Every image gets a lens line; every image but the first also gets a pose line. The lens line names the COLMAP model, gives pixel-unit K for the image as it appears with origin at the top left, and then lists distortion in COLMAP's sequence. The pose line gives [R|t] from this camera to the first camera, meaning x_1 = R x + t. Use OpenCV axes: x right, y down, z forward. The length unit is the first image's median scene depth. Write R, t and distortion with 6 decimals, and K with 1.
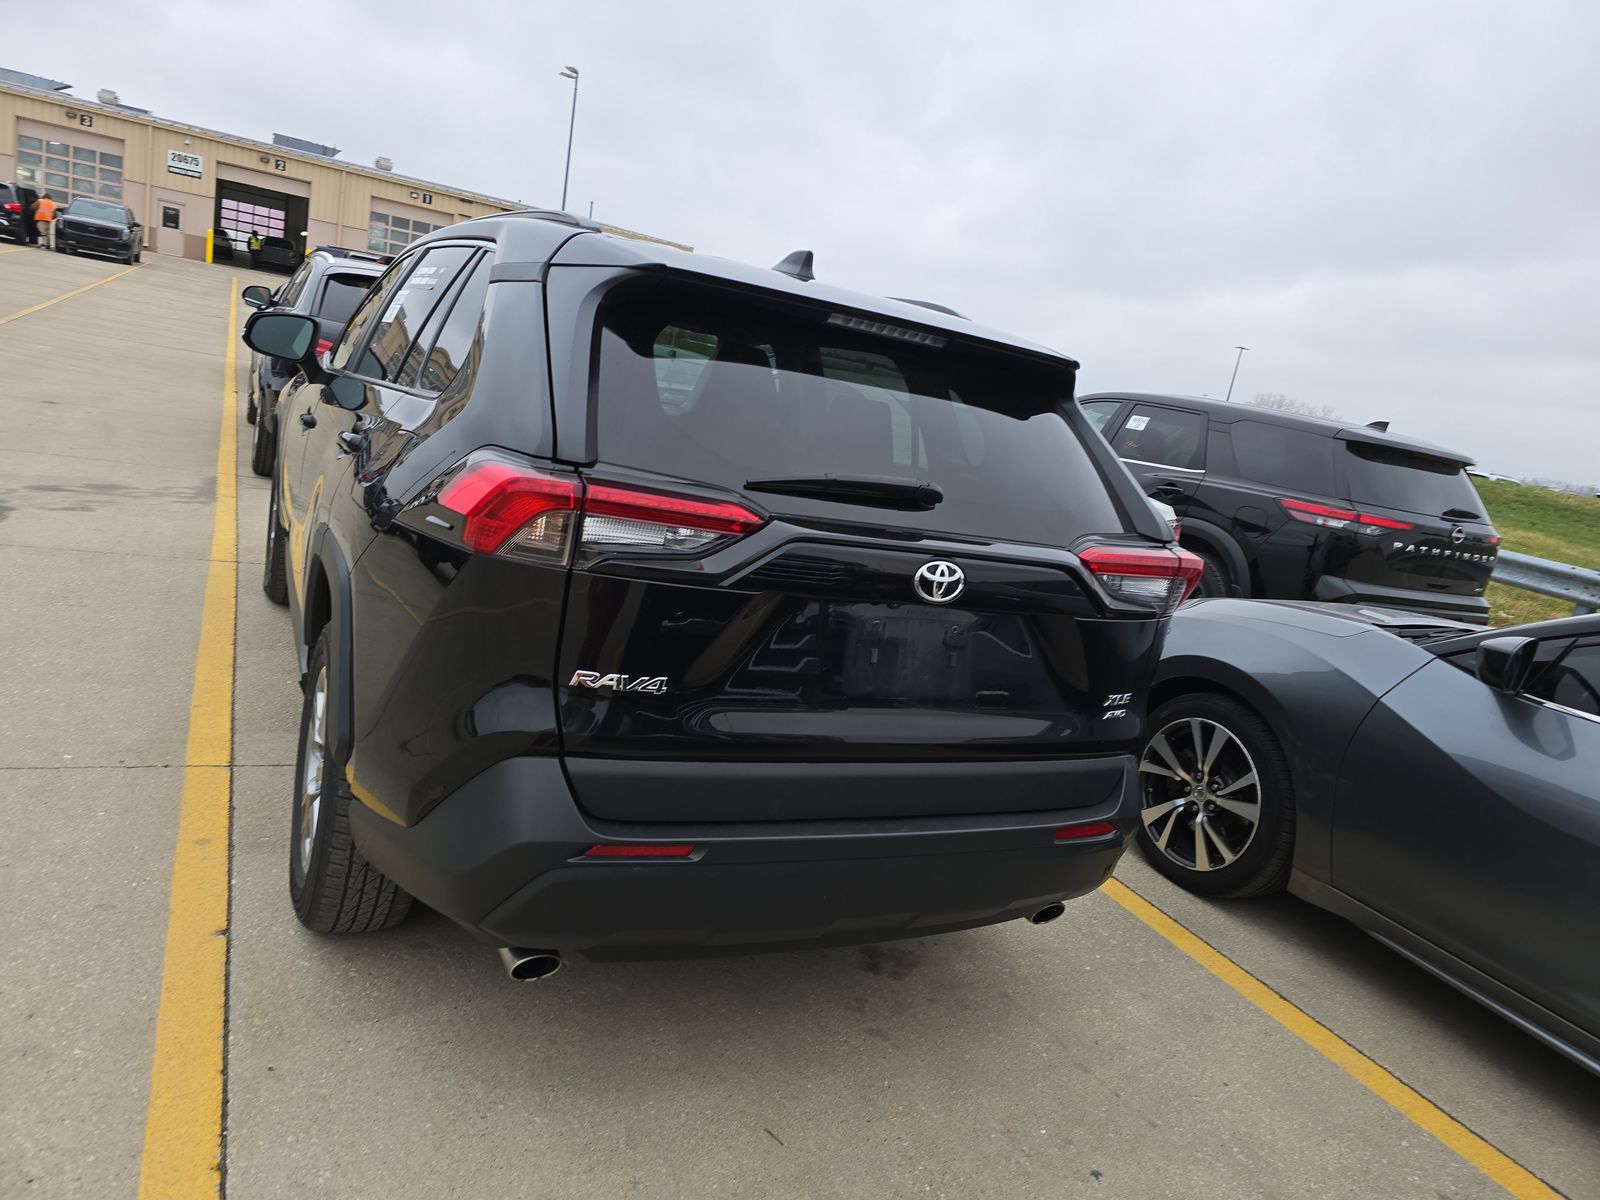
lens RADIAL K [[1076.0, 0, 822.8], [0, 1076.0, 606.7], [0, 0, 1]] dist [0.045886, -0.043529]
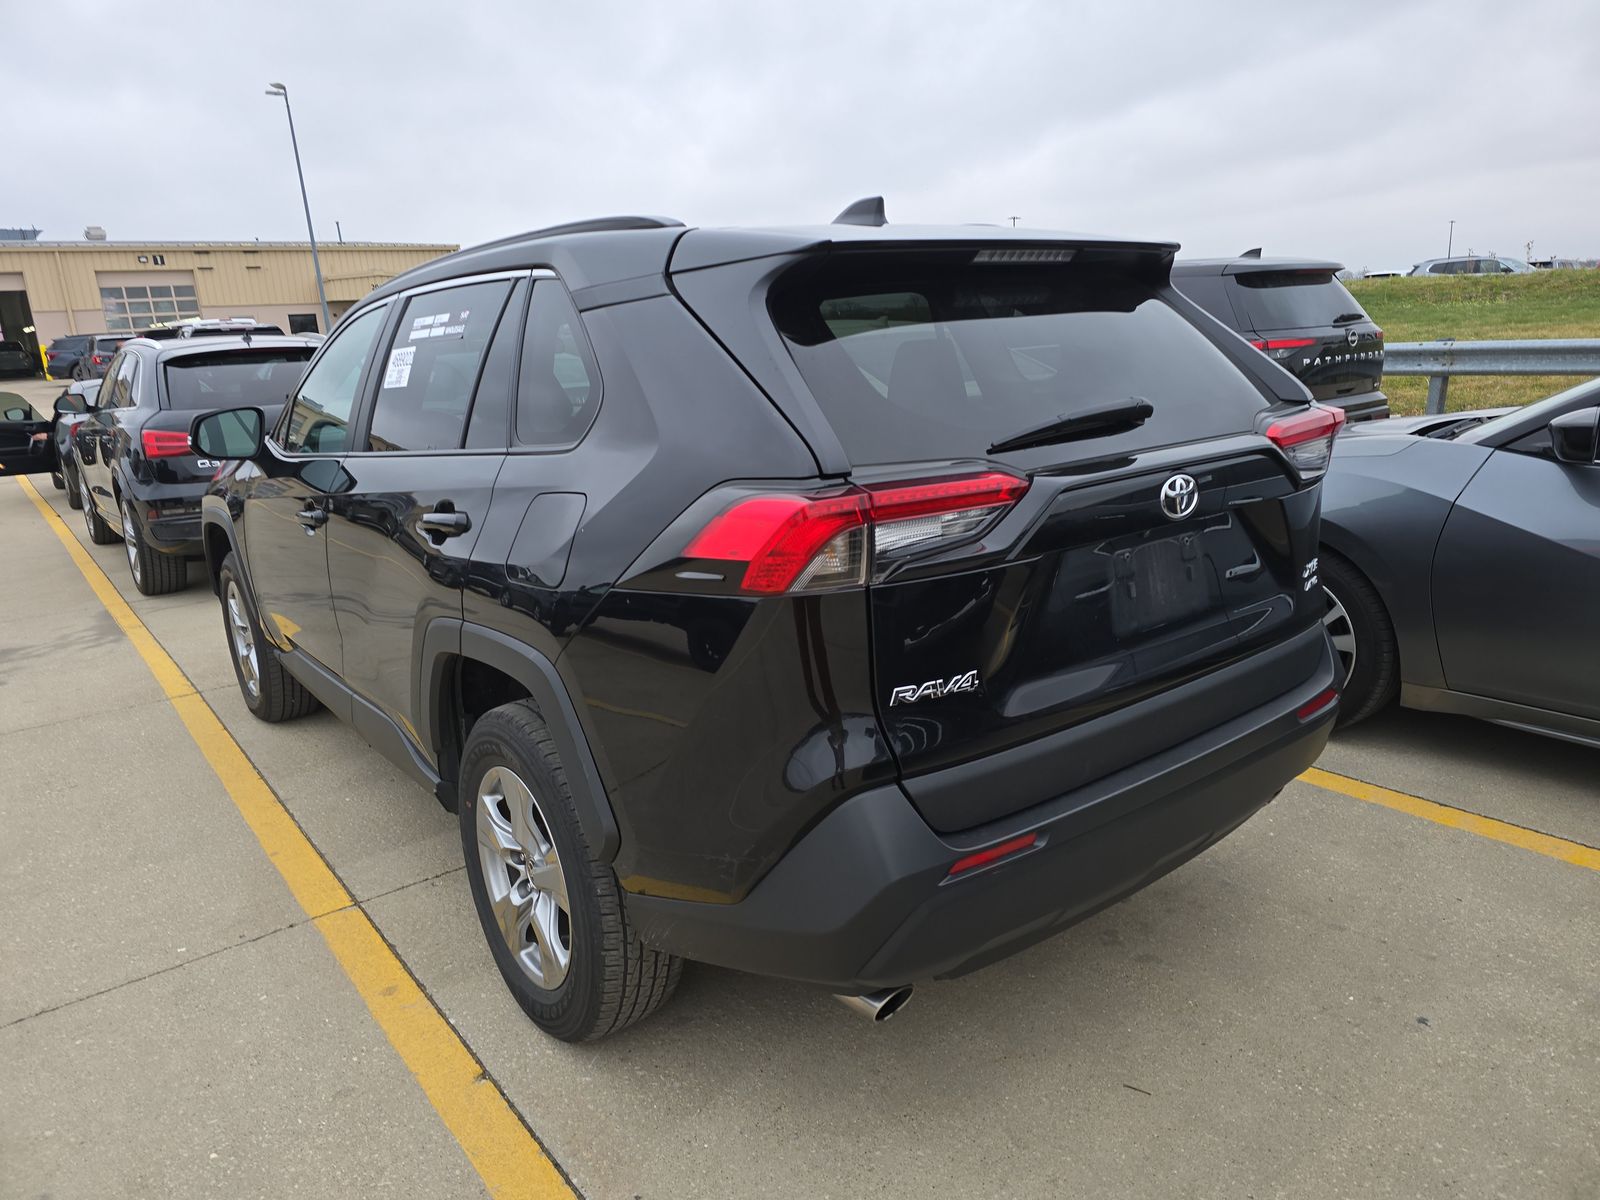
lens RADIAL K [[1076.0, 0, 804.1], [0, 1076.0, 606.4], [0, 0, 1]] dist [0.045886, -0.043529]
pose [[0.954421, -0.273591, 0.119280, -0.216089], [0.267546, 0.961393, 0.064358, -0.049398], [-0.132283, -0.029512, 0.990773, 0.051765]]
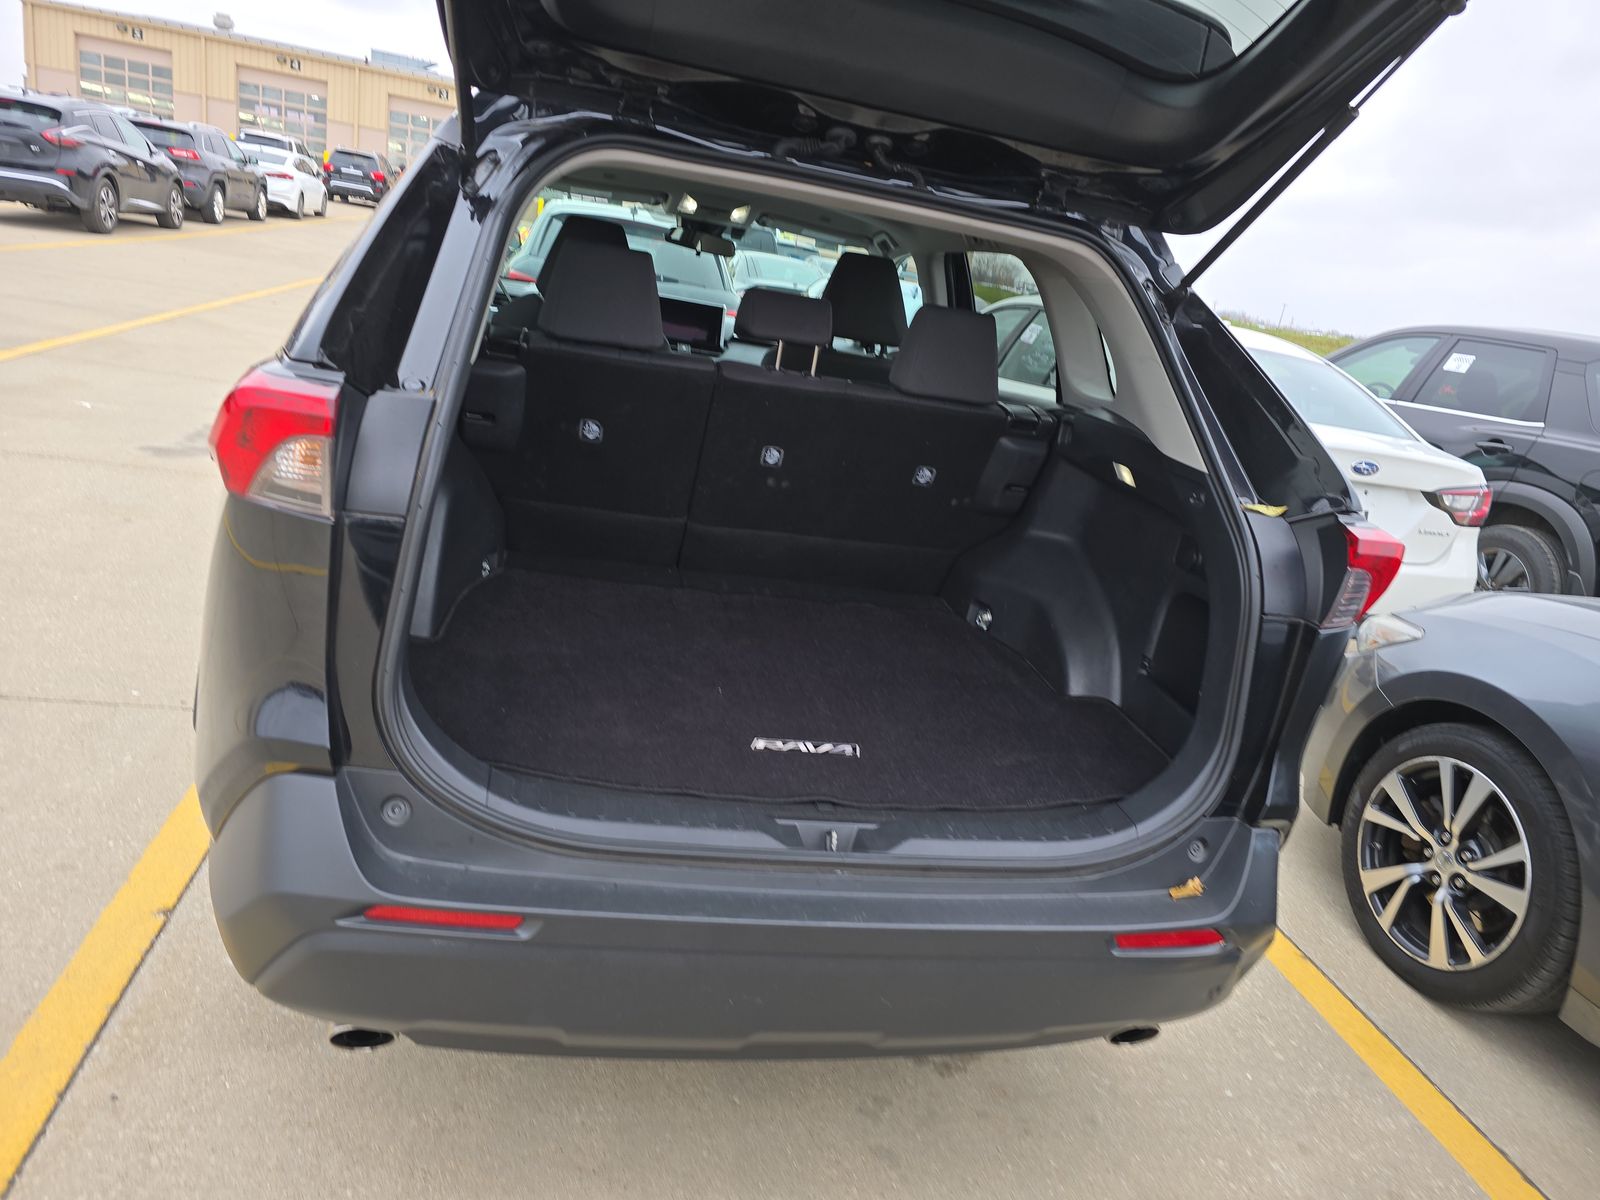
lens RADIAL K [[1076.0, 0, 831.2], [0, 1076.0, 609.6], [0, 0, 1]] dist [0.045886, -0.043529]
pose [[0.964013, 0.058310, -0.259383, 0.144128], [-0.046657, 0.997615, 0.050865, -0.015544], [0.261730, -0.036932, 0.964434, 0.213311]]
